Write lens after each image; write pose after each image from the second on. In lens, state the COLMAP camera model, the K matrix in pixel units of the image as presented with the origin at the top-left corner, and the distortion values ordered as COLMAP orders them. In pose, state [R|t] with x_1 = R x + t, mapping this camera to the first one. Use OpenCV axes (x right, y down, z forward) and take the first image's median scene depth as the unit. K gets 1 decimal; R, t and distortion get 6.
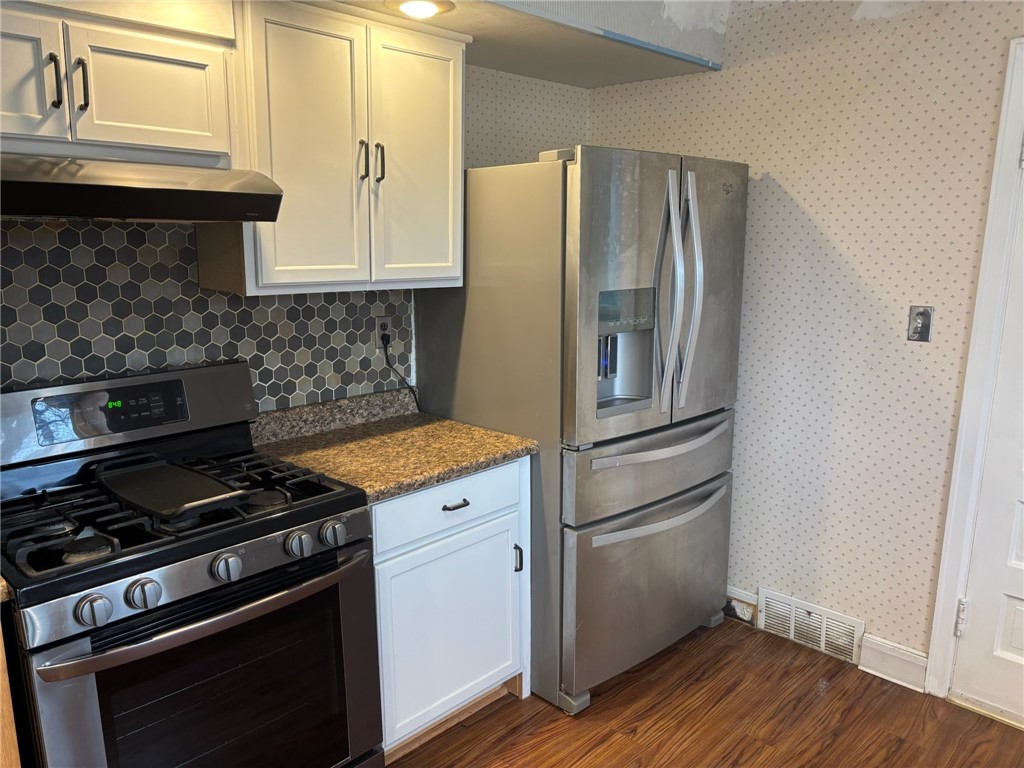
lens RADIAL K [[783.2, 0, 512.0], [0, 783.2, 384.0], [0, 0, 1]] dist [0.000417, -0.001893]
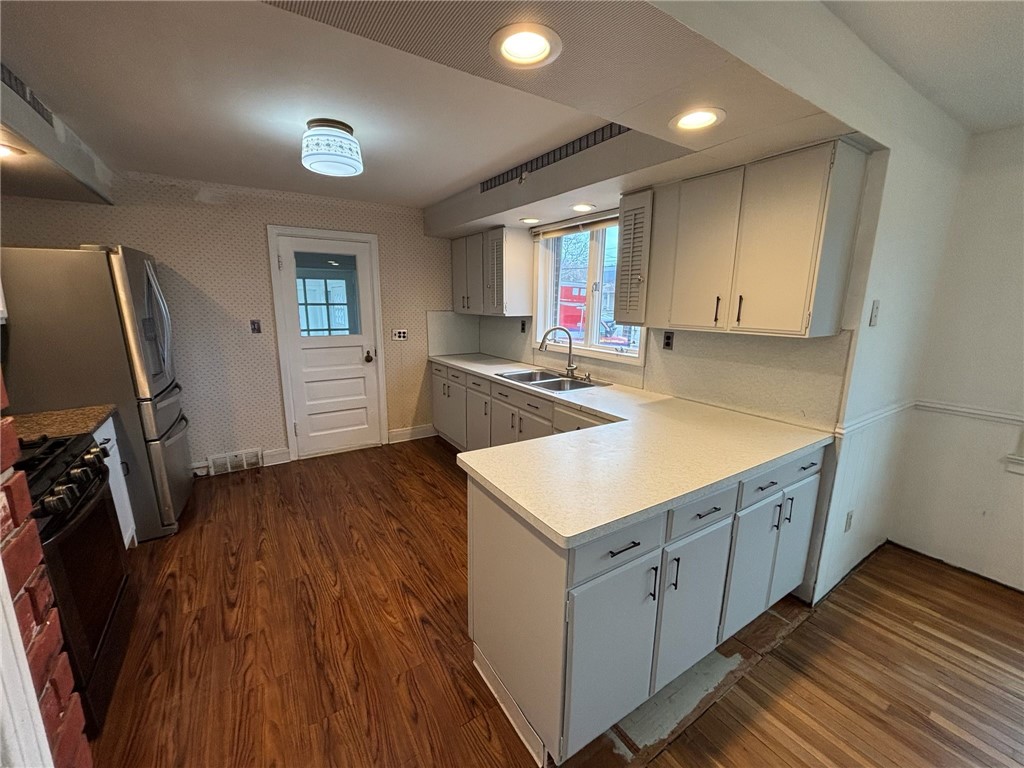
lens RADIAL K [[409.0, 0, 512.0], [0, 409.0, 384.0], [0, 0, 1]] dist [-0.004433, 0.000807]
pose [[0.209240, -0.207040, 0.955695, -0.606317], [0.191619, 0.967062, 0.167550, 0.042574], [-0.958906, 0.148071, 0.242021, -0.118533]]
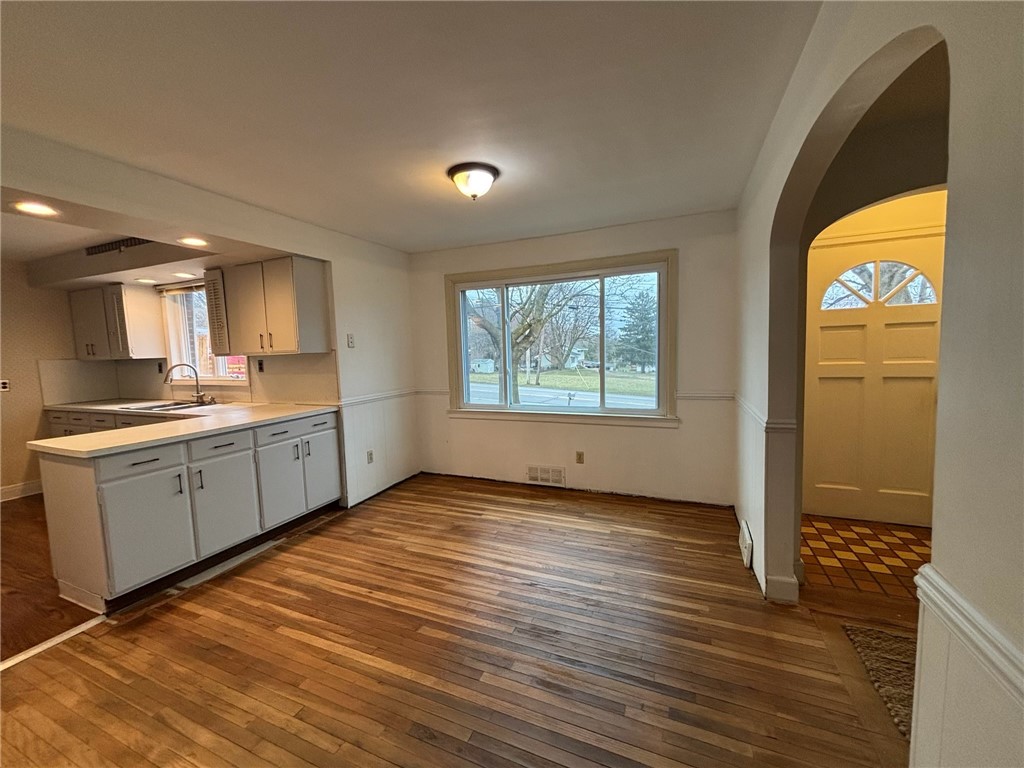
lens RADIAL K [[409.0, 0, 512.0], [0, 409.0, 384.0], [0, 0, 1]] dist [-0.004433, 0.000807]
pose [[-0.373437, -0.079871, 0.924211, -1.248853], [0.213181, 0.962233, 0.169294, 0.184985], [-0.902828, 0.260245, -0.342307, -0.548477]]
